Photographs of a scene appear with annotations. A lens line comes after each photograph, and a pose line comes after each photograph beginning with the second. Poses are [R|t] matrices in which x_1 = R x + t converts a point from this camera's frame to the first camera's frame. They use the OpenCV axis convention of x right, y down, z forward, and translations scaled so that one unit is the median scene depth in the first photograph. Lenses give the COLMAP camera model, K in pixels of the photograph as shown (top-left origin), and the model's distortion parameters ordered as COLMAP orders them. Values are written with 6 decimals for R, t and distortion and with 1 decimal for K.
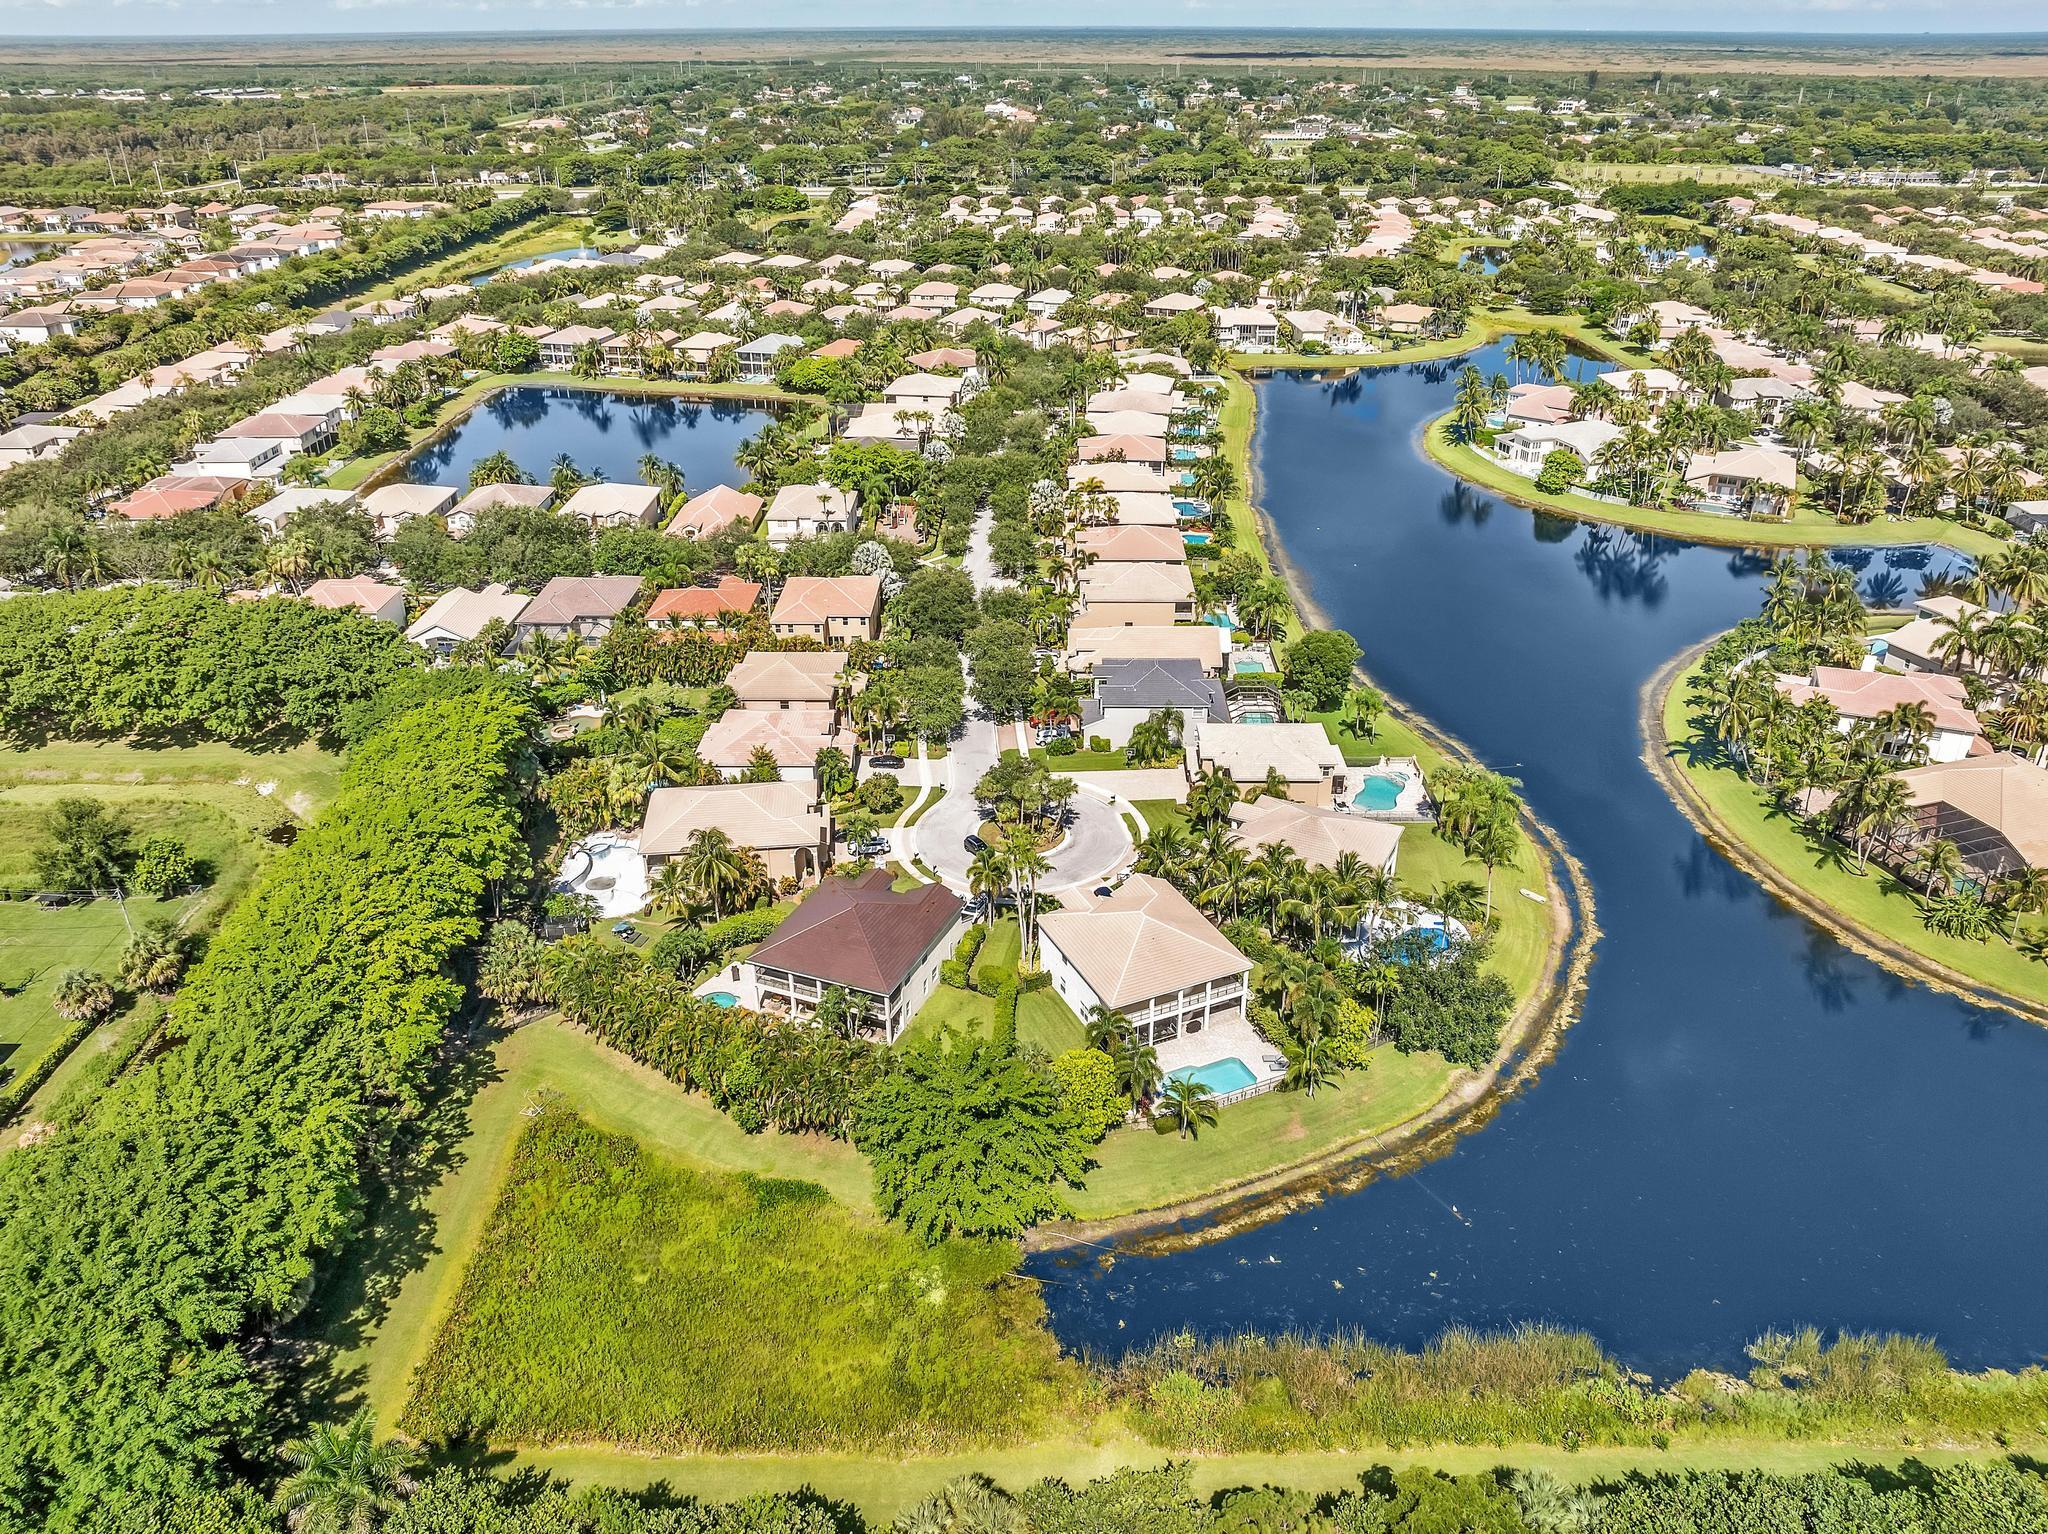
lens RADIAL K [[1451.5, 0, 1035.9], [0, 1451.5, 752.4], [0, 0, 1]] dist [-0.038957, 0.001609]
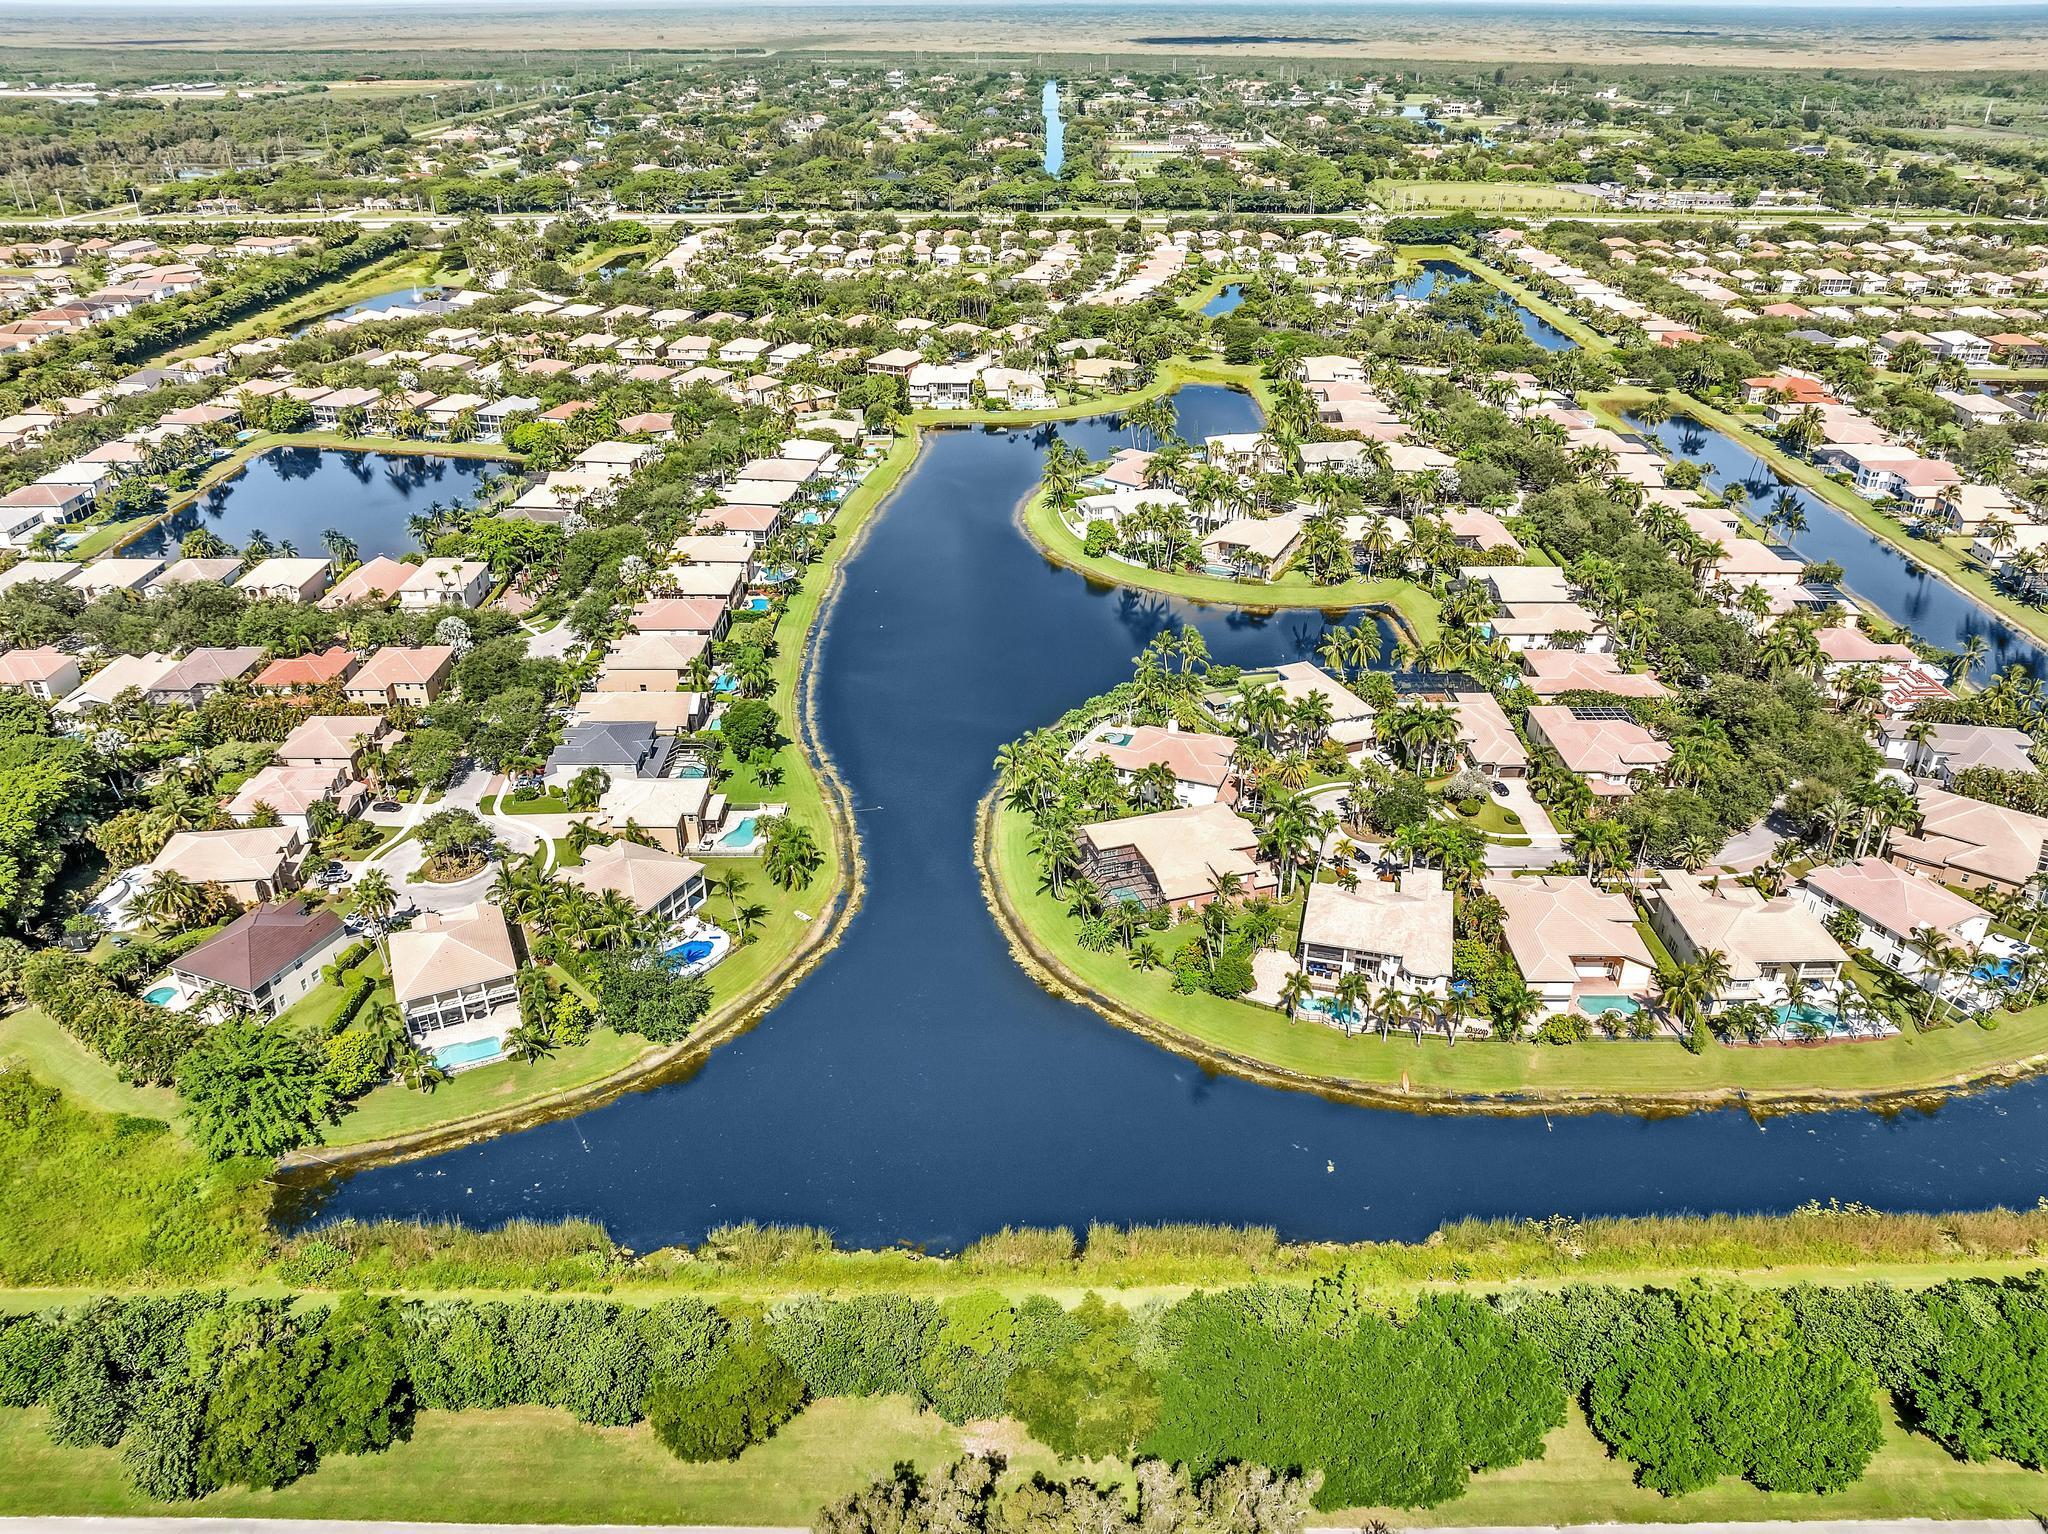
lens RADIAL K [[1436.2, 0, 1035.8], [0, 1436.2, 758.6], [0, 0, 1]] dist [-0.044412, 0.016078]
pose [[0.999998, -0.001255, 0.001699, 0.241509], [0.001210, 0.999641, 0.026755, -0.035435], [-0.001732, -0.026752, 0.999641, -0.140929]]
